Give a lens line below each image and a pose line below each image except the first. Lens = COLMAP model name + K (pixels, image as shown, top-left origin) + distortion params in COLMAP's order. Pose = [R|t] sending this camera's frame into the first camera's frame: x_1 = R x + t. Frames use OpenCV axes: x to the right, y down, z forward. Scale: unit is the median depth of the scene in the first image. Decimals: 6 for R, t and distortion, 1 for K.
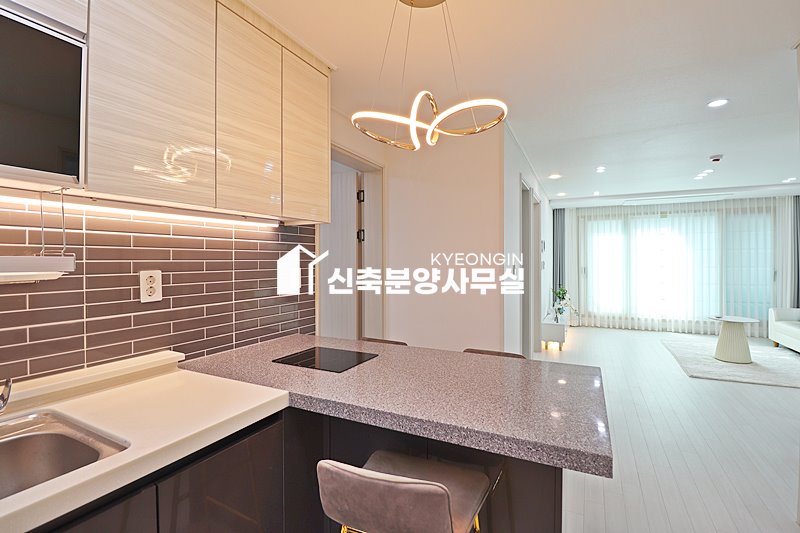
lens RADIAL K [[367.5, 0, 403.6], [0, 367.5, 261.0], [0, 0, 1]] dist [-0.003581, -0.012083]
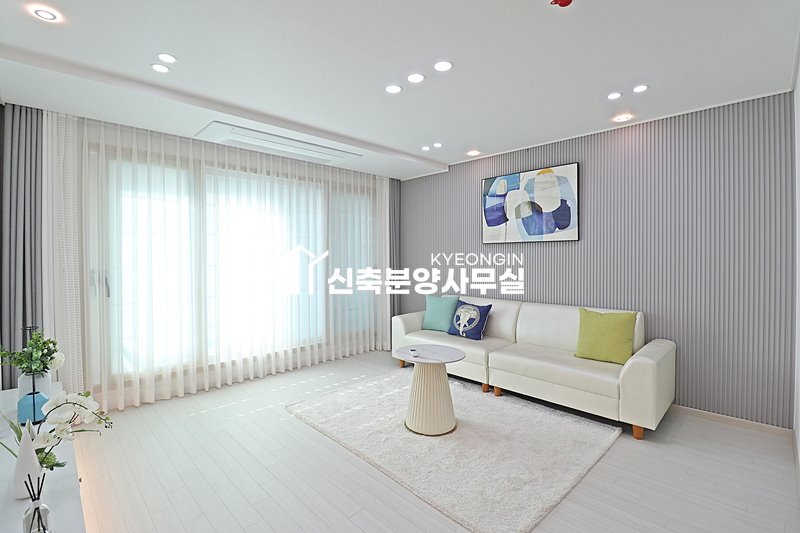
lens RADIAL K [[367.5, 0, 402.0], [0, 367.5, 258.8], [0, 0, 1]] dist [-0.003581, -0.012083]
pose [[0.329864, -0.005162, 0.944014, 0.245823], [0.004997, 0.999981, 0.003722, 0.005092], [-0.944015, 0.003490, 0.329883, 0.613346]]
